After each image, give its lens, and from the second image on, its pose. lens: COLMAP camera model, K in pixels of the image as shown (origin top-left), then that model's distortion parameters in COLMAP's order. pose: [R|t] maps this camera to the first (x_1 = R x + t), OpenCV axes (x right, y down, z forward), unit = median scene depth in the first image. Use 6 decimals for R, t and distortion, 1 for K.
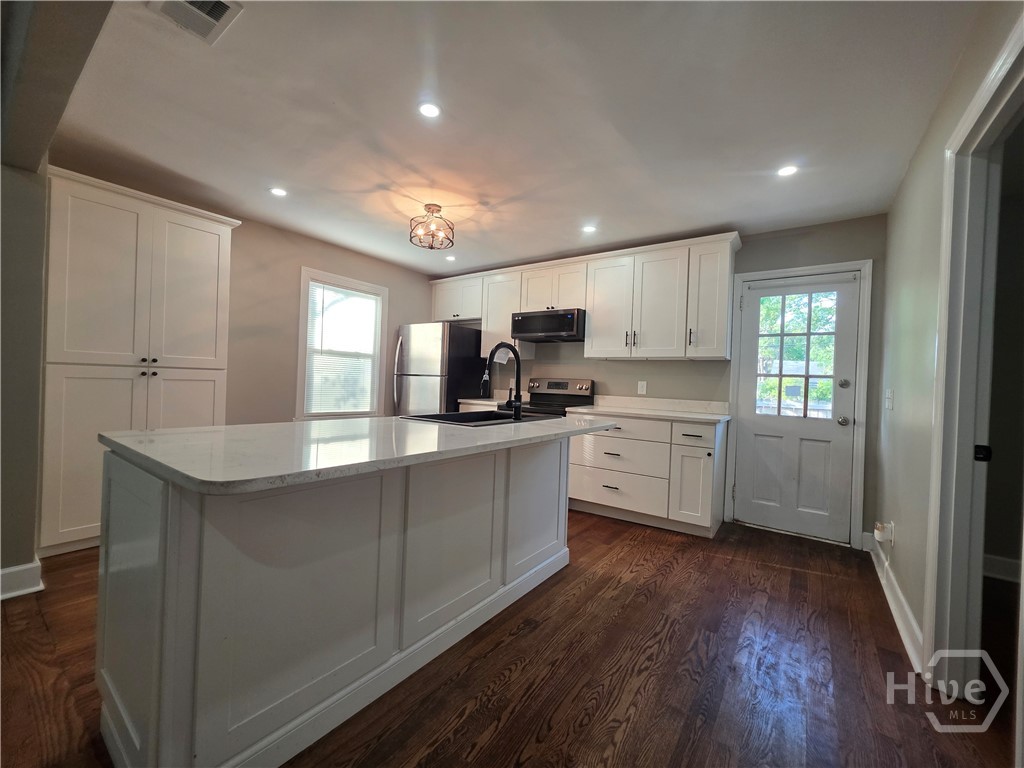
lens RADIAL K [[411.1, 0, 515.9], [0, 411.1, 384.8], [0, 0, 1]] dist [0.001783, 0.000529]
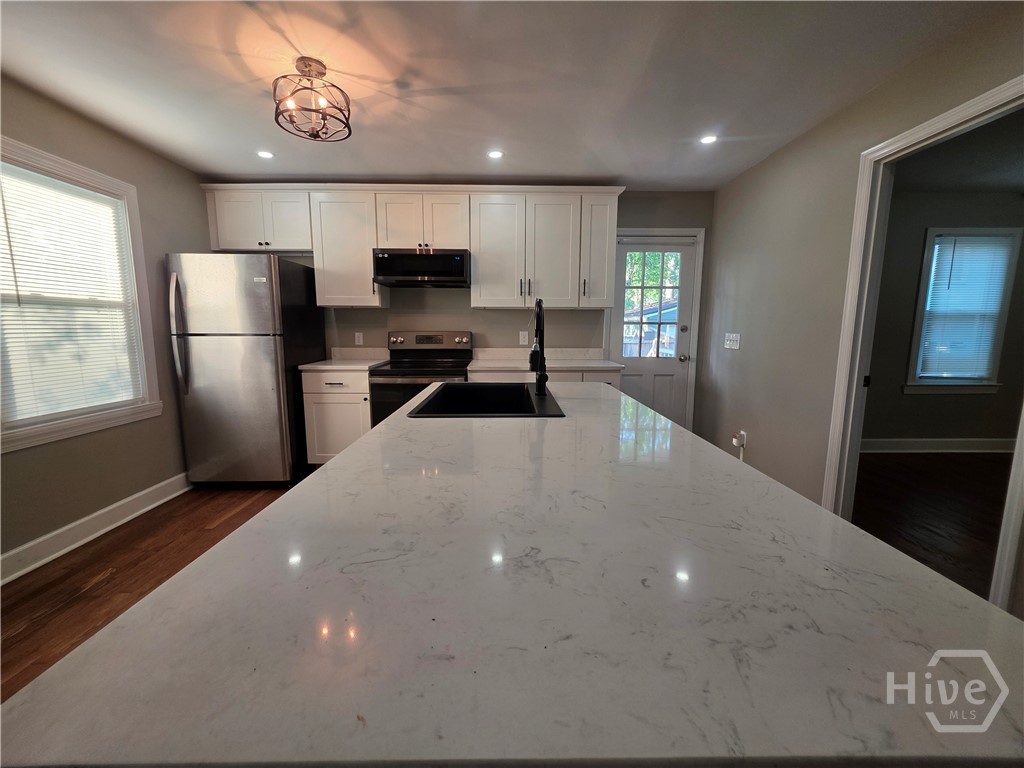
lens RADIAL K [[411.1, 0, 512.6], [0, 411.1, 383.7], [0, 0, 1]] dist [0.001783, 0.000529]
pose [[0.806574, -0.117071, 0.579424, -0.314073], [0.032215, 0.987442, 0.154665, -0.039973], [-0.590254, -0.106083, 0.800216, 0.235685]]
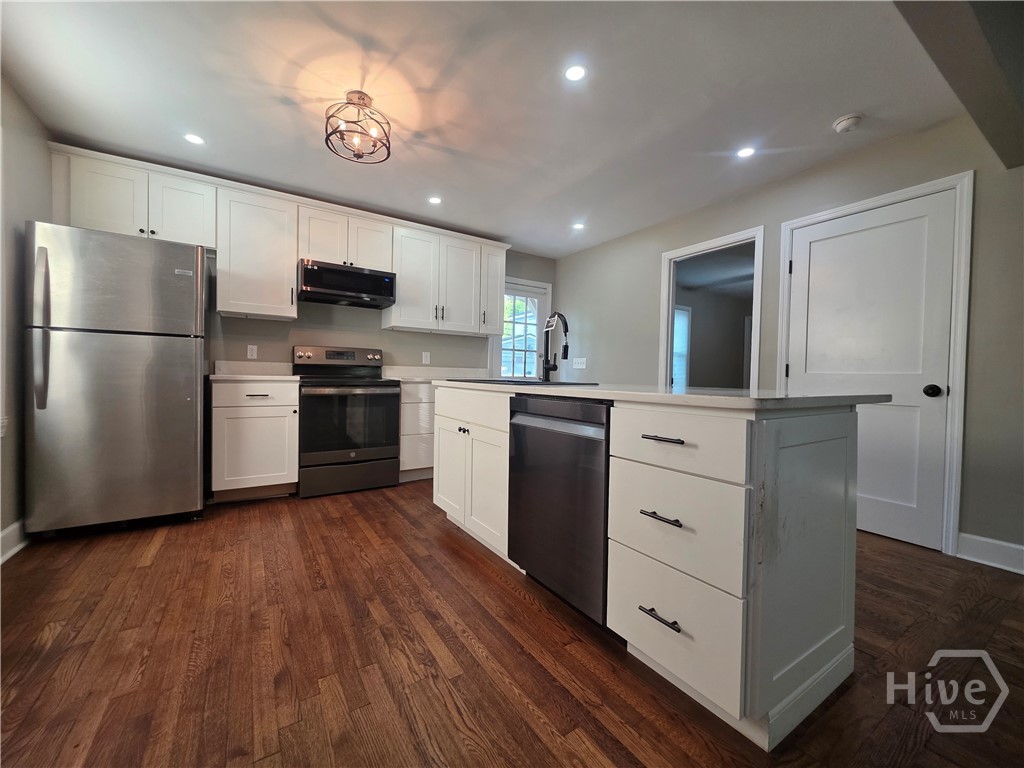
lens RADIAL K [[411.1, 0, 509.9], [0, 411.1, 385.1], [0, 0, 1]] dist [0.001783, 0.000529]
pose [[0.372294, -0.053791, 0.926555, -0.666478], [-0.000988, 0.998296, 0.058353, 0.016088], [-0.928114, -0.022640, 0.371607, 0.410759]]
